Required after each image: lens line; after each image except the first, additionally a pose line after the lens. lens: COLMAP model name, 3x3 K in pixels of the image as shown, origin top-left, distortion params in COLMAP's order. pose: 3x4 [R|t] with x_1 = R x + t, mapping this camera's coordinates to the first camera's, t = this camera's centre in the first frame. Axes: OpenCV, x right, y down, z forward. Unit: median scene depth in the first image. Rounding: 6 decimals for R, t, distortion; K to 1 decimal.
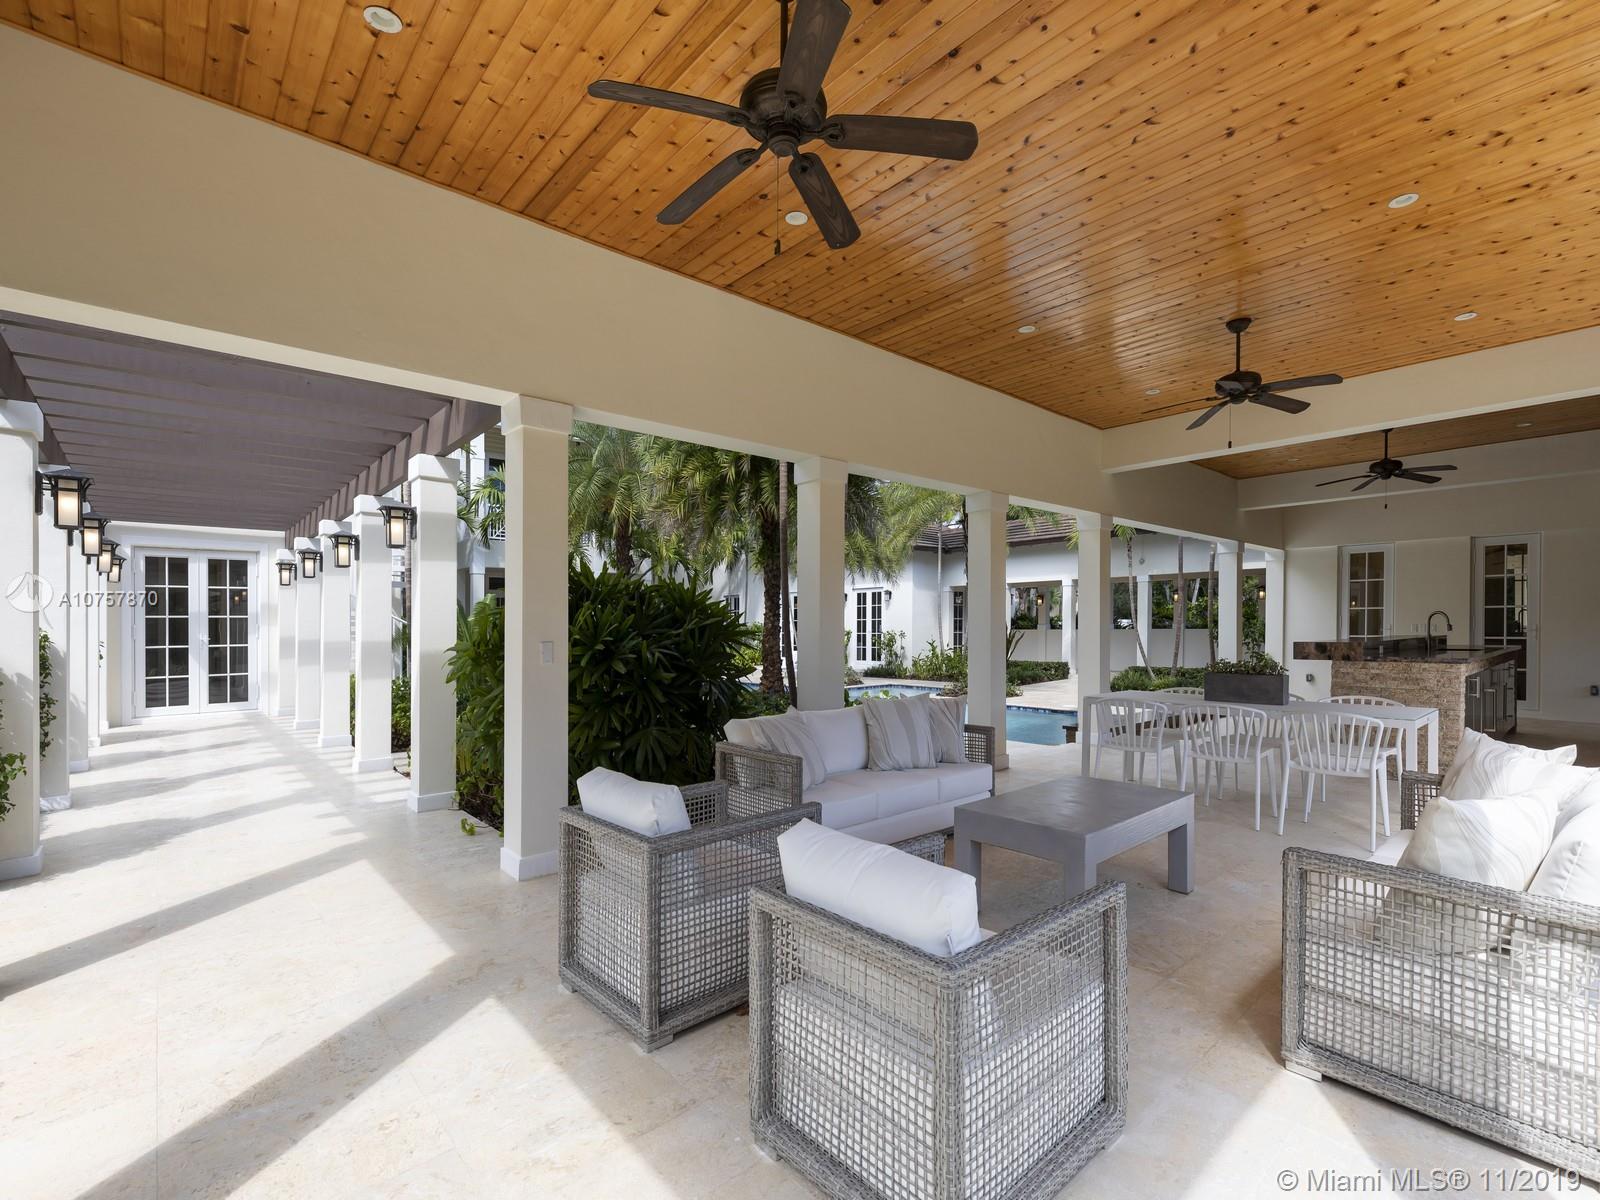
lens RADIAL K [[745.8, 0, 816.1], [0, 745.8, 610.0], [0, 0, 1]] dist [0.012937, -0.000170]
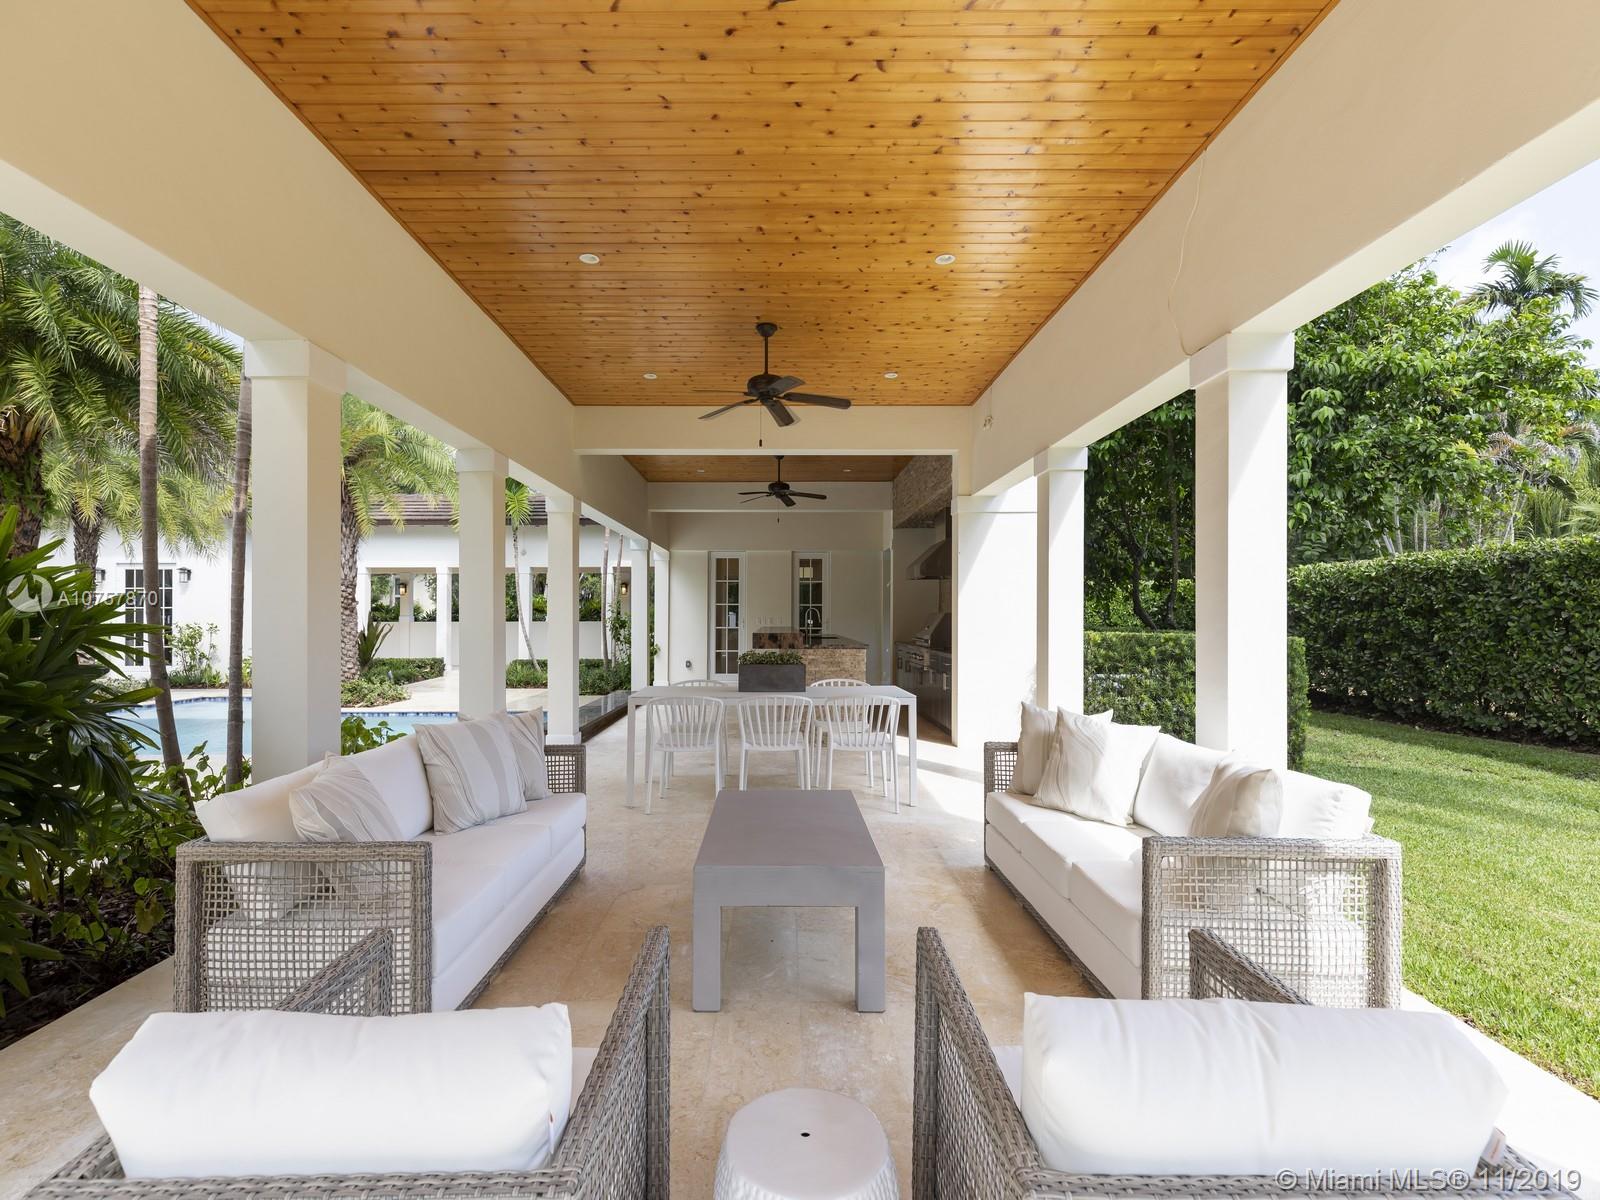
lens RADIAL K [[745.8, 0, 794.4], [0, 745.8, 609.7], [0, 0, 1]] dist [0.012937, -0.000170]
pose [[0.675628, 0.013980, 0.737110, -0.193324], [-0.020755, 0.999785, 0.000062, 0.009312], [-0.736950, -0.015340, 0.675773, 0.302786]]
